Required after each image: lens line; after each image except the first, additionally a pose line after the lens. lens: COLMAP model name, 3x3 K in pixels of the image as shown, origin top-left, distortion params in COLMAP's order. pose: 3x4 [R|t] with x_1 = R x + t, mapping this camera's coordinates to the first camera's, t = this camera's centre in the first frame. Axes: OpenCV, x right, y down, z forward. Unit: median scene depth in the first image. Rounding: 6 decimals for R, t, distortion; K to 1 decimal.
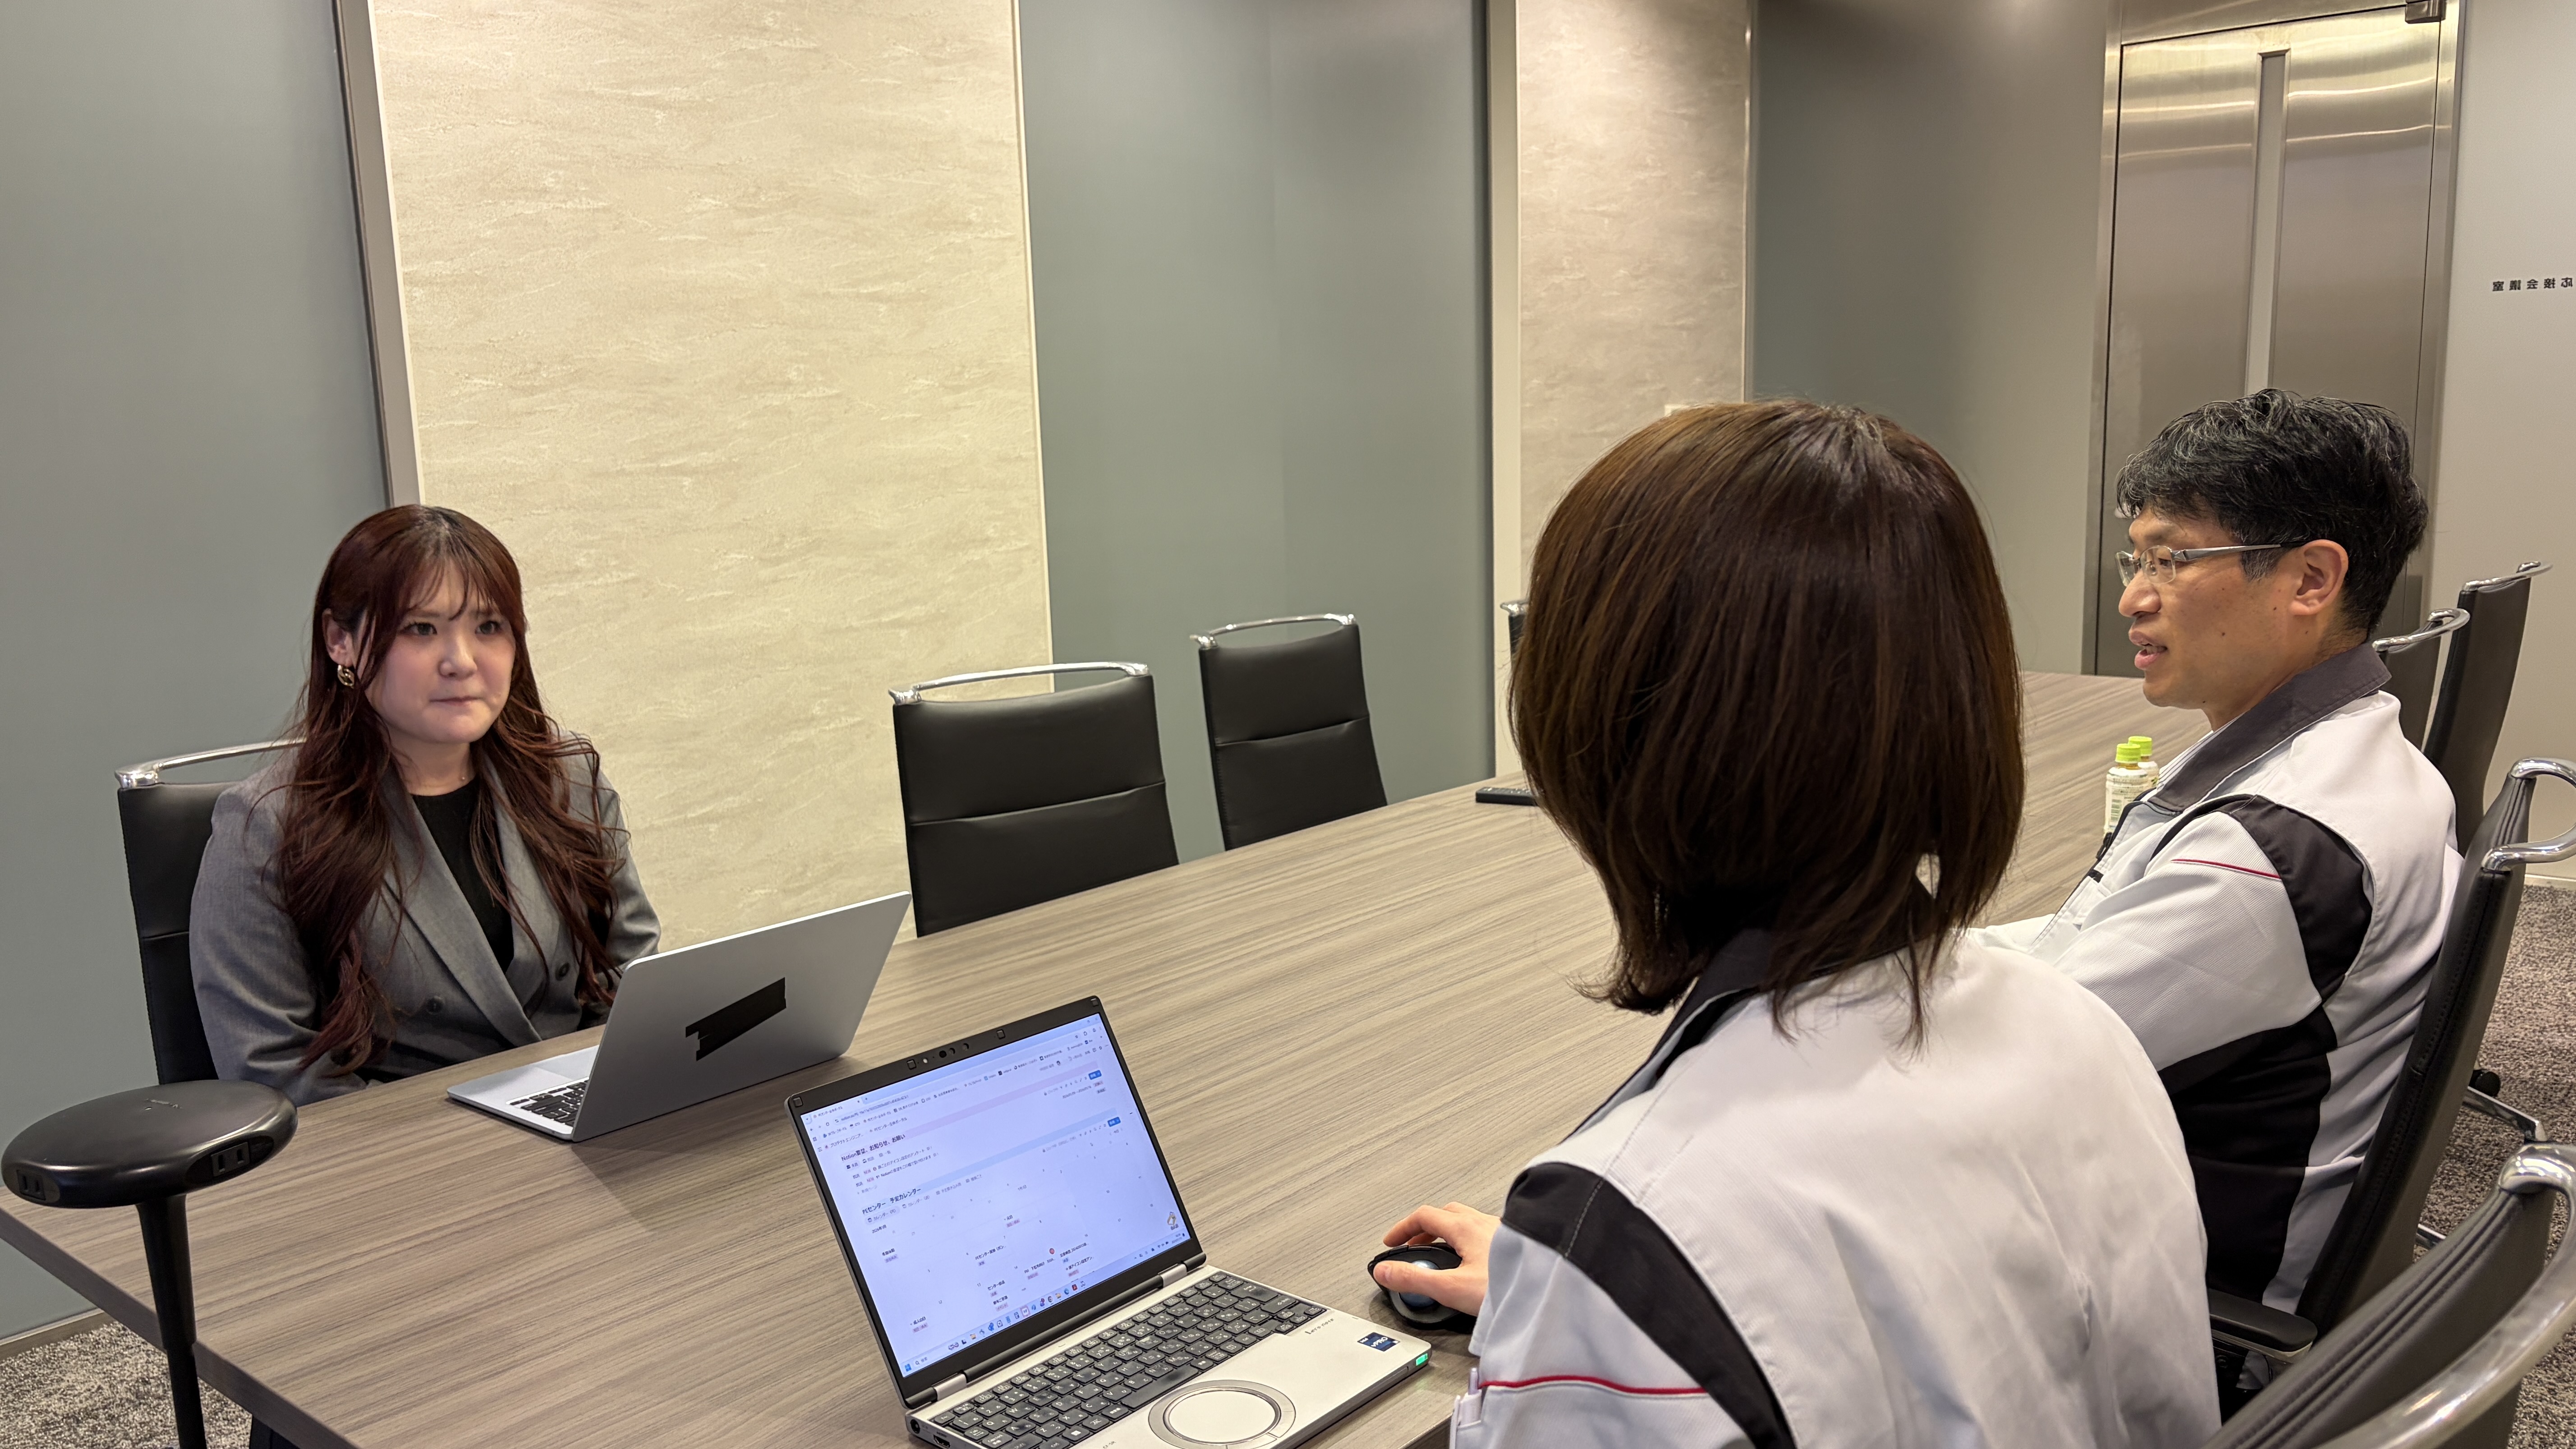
lens RADIAL K [[1963.1, 0, 1249.2], [0, 1963.1, 717.0], [0, 0, 1]] dist [0.099185, -0.233351]
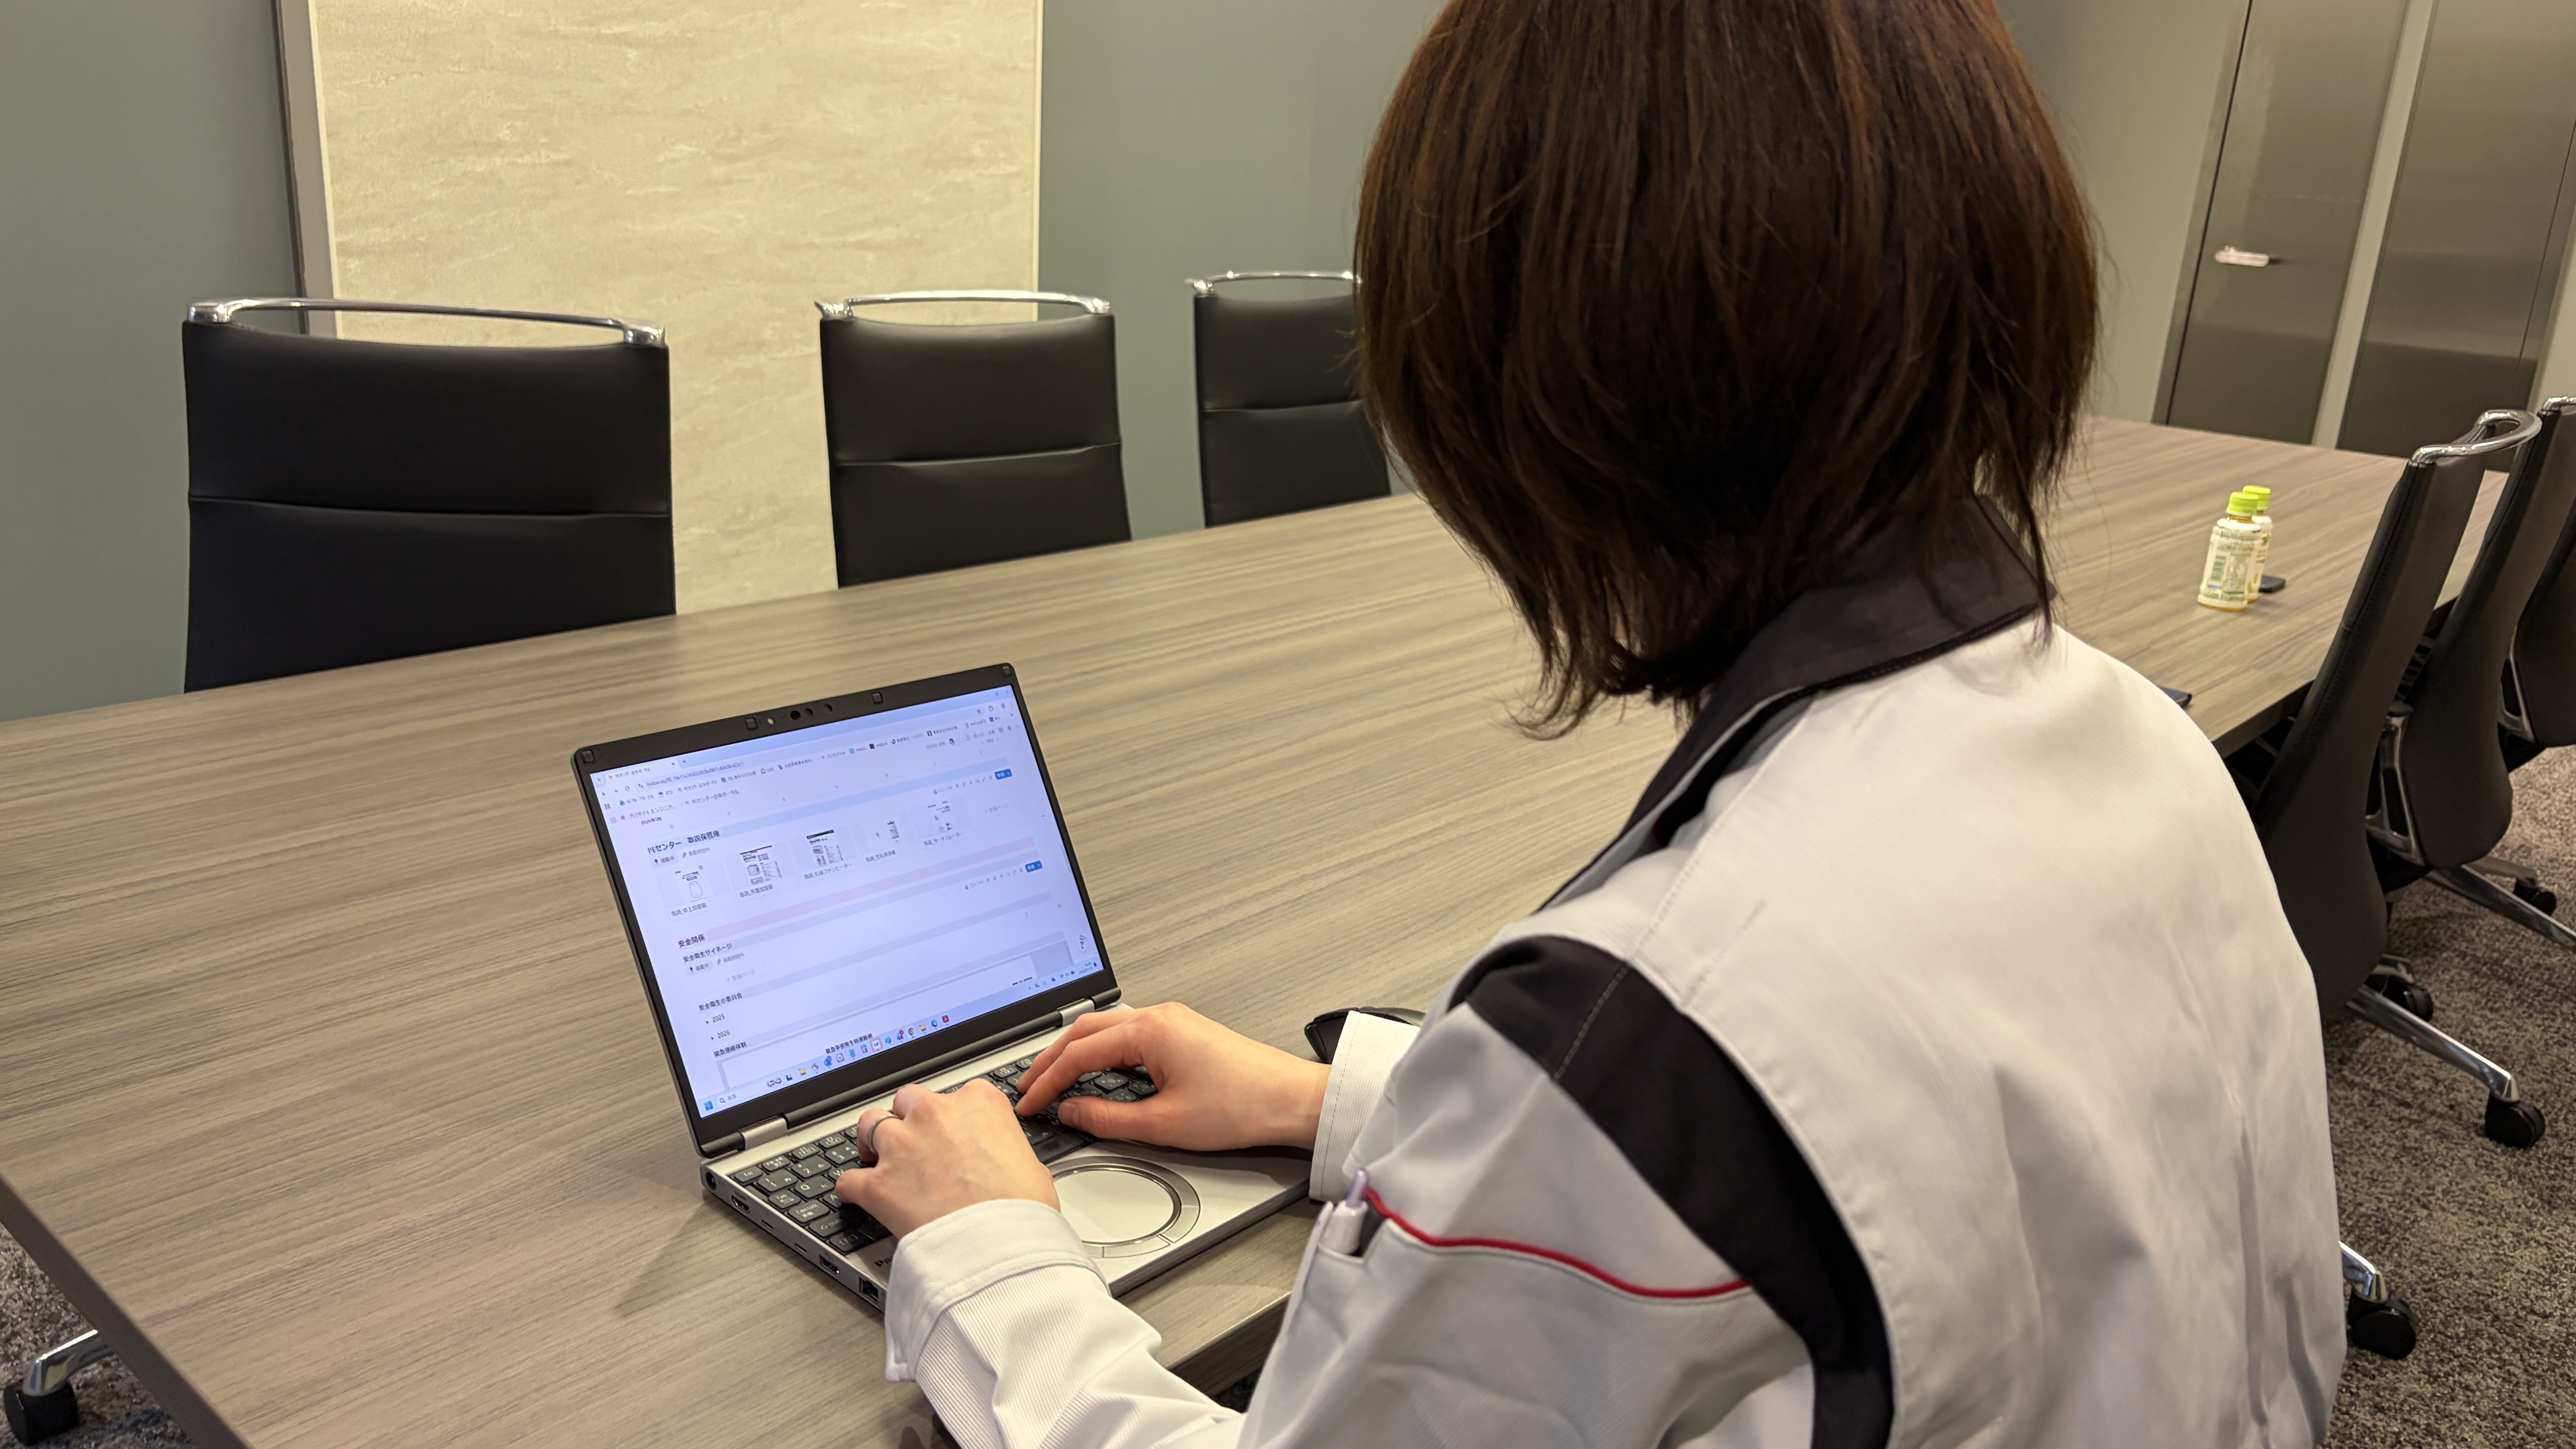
lens RADIAL K [[1963.1, 0, 1249.2], [0, 1963.1, 717.0], [0, 0, 1]] dist [0.099185, -0.233351]
pose [[0.995919, 0.089936, 0.007594, 0.015050], [-0.090059, 0.984655, 0.149480, 0.027672], [0.005966, -0.149553, 0.988736, 0.175127]]
